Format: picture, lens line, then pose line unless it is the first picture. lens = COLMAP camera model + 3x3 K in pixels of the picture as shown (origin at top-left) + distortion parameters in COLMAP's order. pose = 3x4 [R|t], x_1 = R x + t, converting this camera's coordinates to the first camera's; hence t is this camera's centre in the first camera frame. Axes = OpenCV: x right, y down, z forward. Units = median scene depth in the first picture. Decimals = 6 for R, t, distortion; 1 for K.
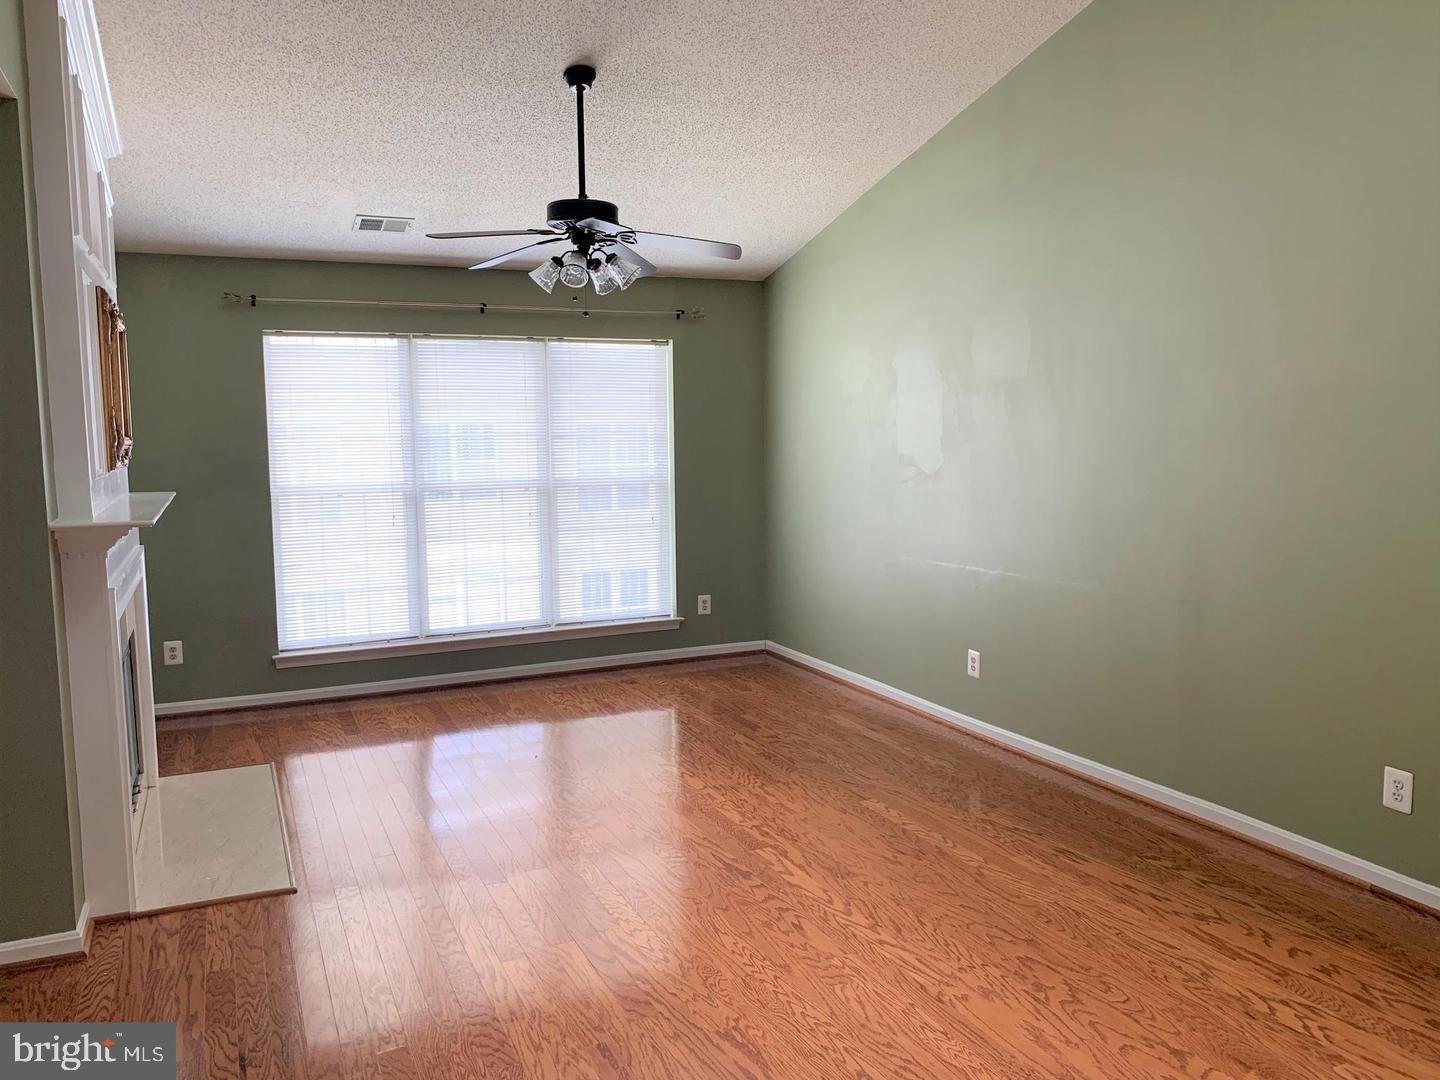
lens RADIAL K [[1108.4, 0, 713.2], [0, 1108.4, 515.5], [0, 0, 1]] dist [0.060799, -0.071745]
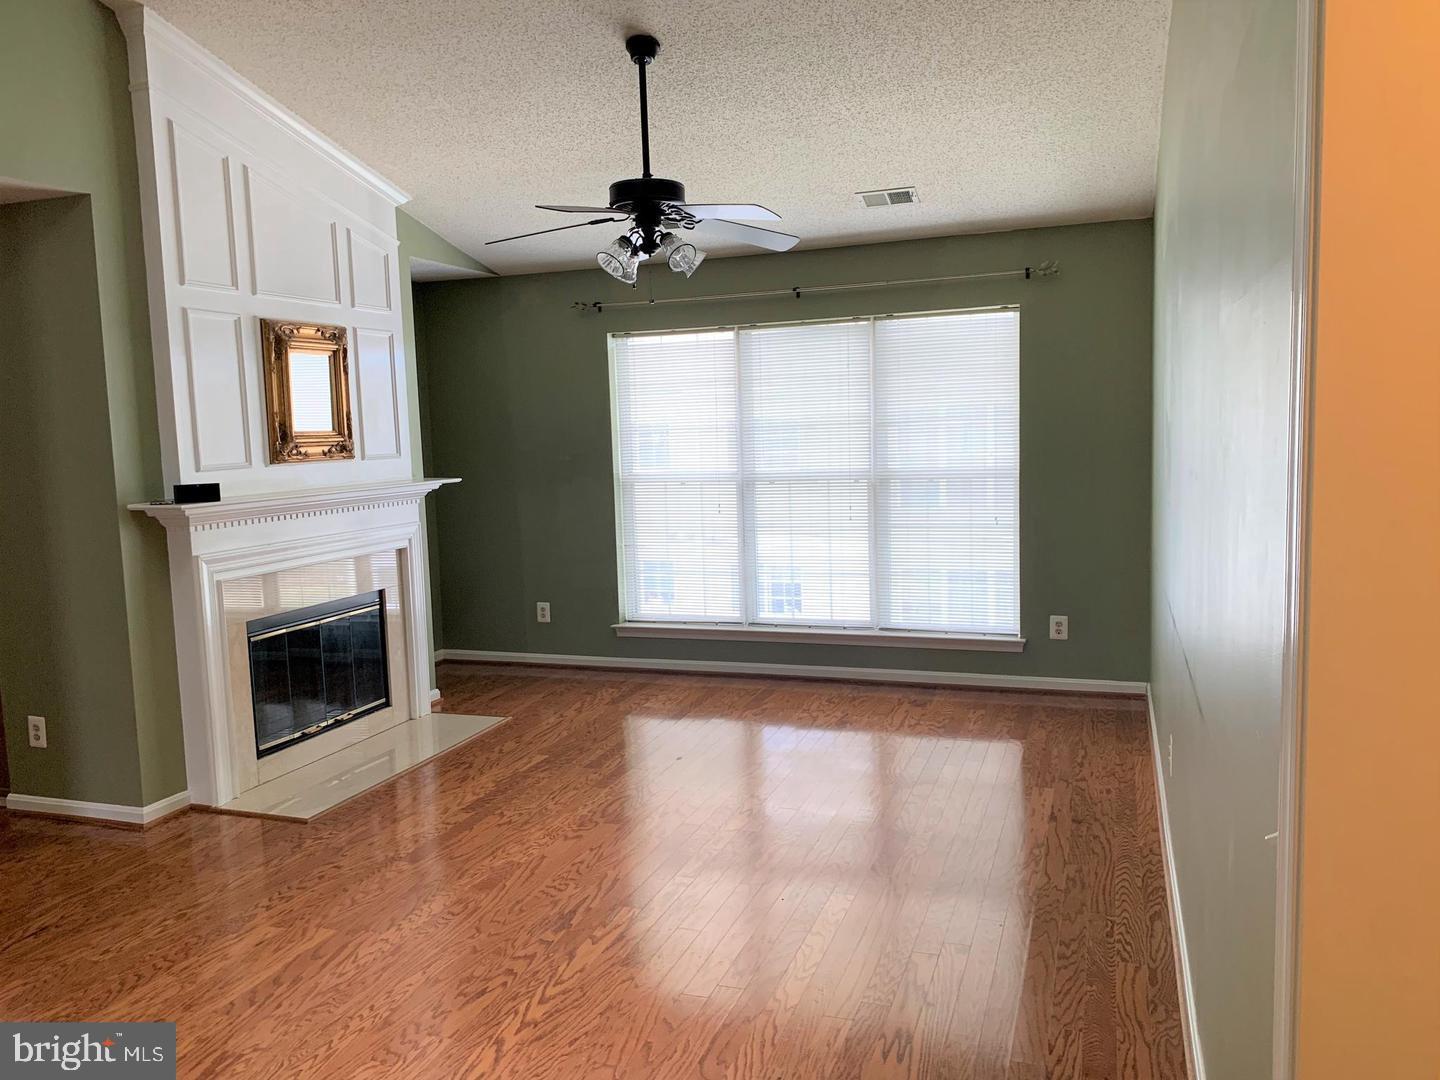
lens RADIAL K [[1108.4, 0, 705.5], [0, 1108.4, 529.2], [0, 0, 1]] dist [0.060799, -0.071745]
pose [[0.714650, 0.057826, -0.697088, 0.410833], [-0.032264, 0.998241, 0.049731, -0.026515], [0.698738, -0.013050, 0.715259, 0.250917]]
